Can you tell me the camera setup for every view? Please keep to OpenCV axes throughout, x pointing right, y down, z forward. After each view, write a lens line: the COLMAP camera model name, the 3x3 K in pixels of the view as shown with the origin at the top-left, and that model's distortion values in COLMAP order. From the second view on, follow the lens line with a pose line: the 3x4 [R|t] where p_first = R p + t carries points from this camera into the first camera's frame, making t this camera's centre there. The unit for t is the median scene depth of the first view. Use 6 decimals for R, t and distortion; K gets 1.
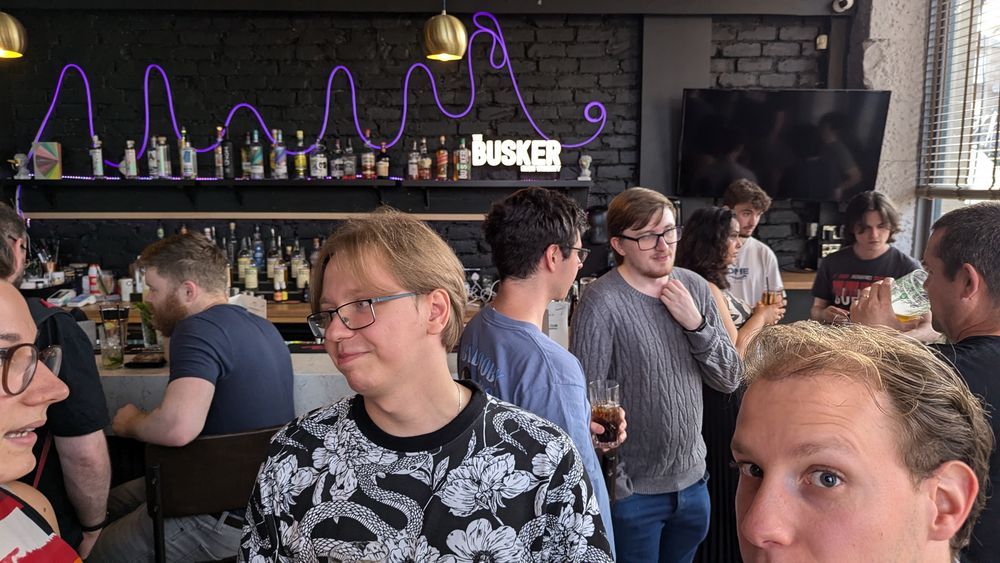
lens RADIAL K [[711.4, 0, 500.0], [0, 711.4, 281.5], [0, 0, 1]] dist [0.038545, -0.002151]
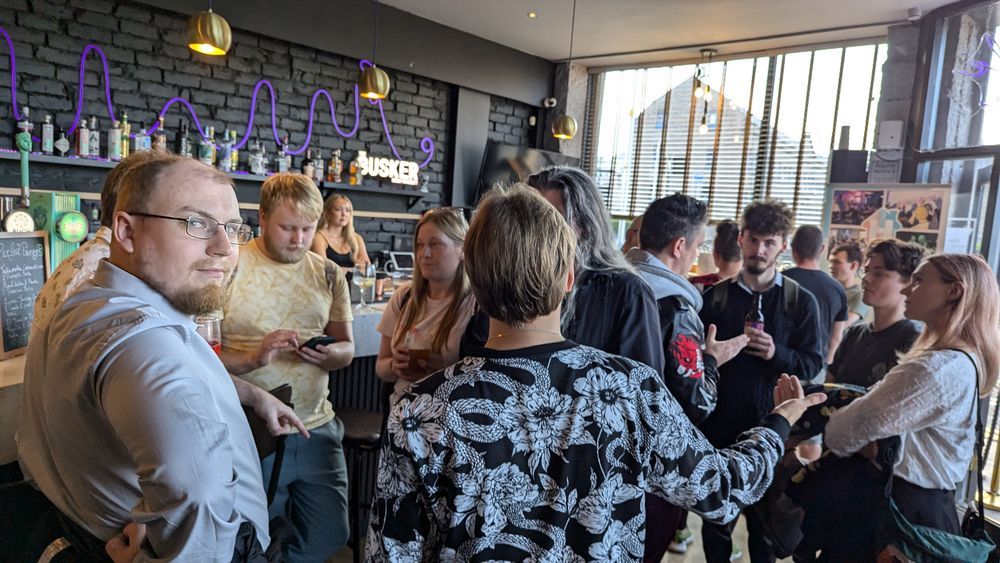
lens RADIAL K [[711.4, 0, 500.0], [0, 711.4, 281.5], [0, 0, 1]] dist [0.038545, -0.002151]
pose [[0.704442, -0.014665, 0.709610, -0.796596], [0.017994, 0.999834, 0.002799, 0.036813], [-0.709533, 0.010797, 0.704589, -0.115912]]
